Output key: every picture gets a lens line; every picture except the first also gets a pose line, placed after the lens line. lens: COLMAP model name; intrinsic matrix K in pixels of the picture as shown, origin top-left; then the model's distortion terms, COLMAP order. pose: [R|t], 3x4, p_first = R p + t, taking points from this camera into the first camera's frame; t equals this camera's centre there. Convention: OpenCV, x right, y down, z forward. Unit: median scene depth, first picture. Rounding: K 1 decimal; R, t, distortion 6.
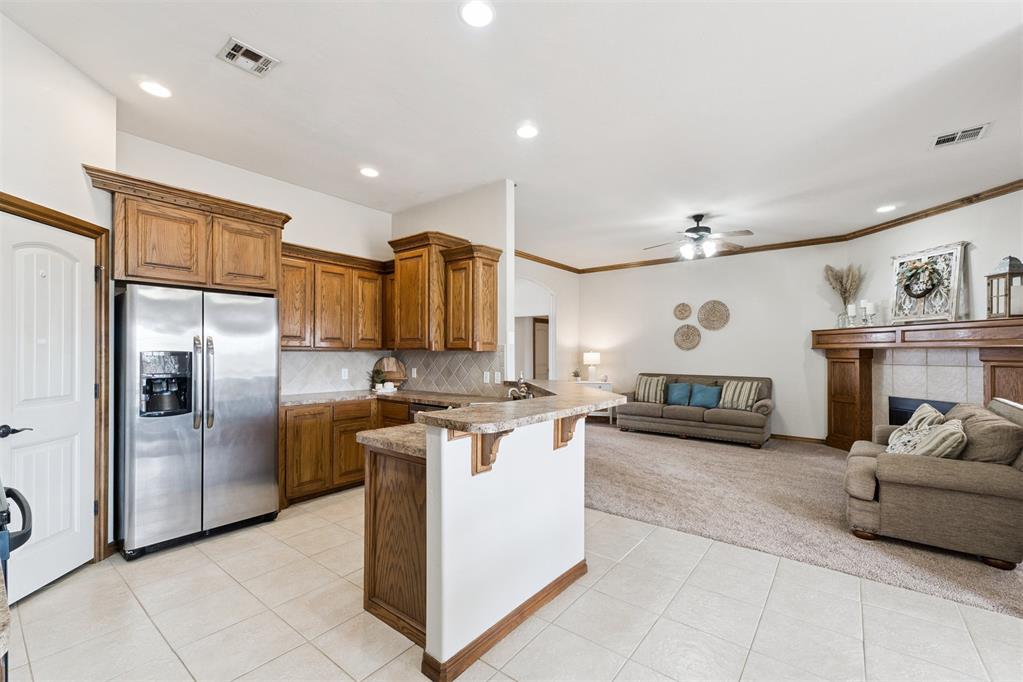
lens RADIAL K [[430.0, 0, 512.2], [0, 430.0, 346.5], [0, 0, 1]] dist [0.004569, 0.000111]
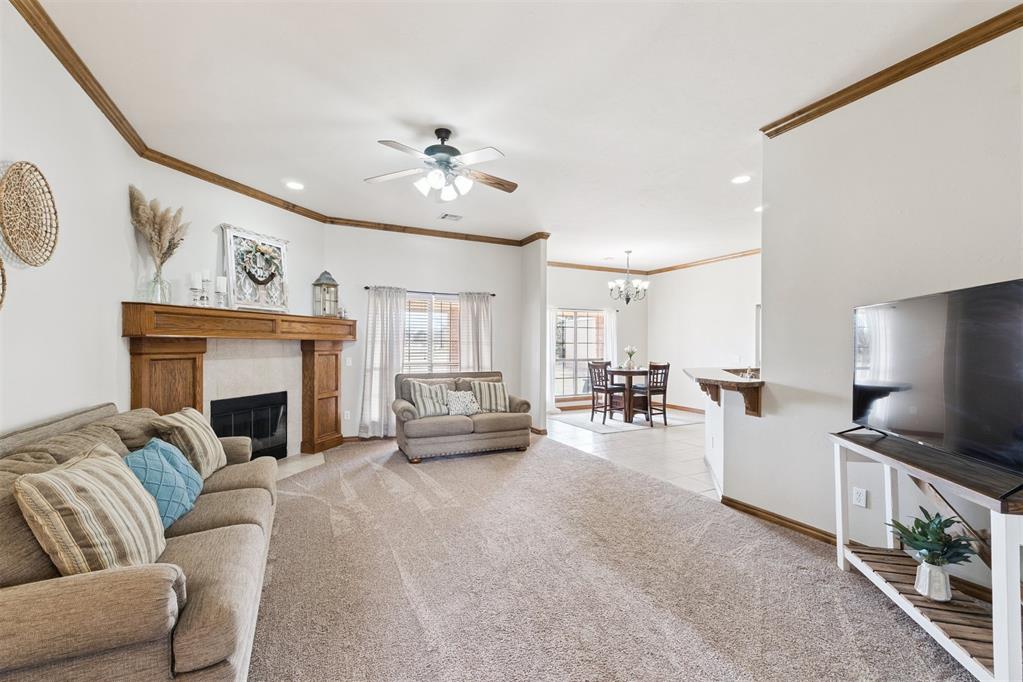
lens RADIAL K [[430.0, 0, 511.6], [0, 430.0, 342.9], [0, 0, 1]] dist [0.004569, 0.000111]
pose [[-0.902522, 0.001727, 0.430640, 0.063293], [-0.005231, 0.999874, -0.014972, 0.022237], [-0.430611, -0.015765, -0.902400, 1.551093]]
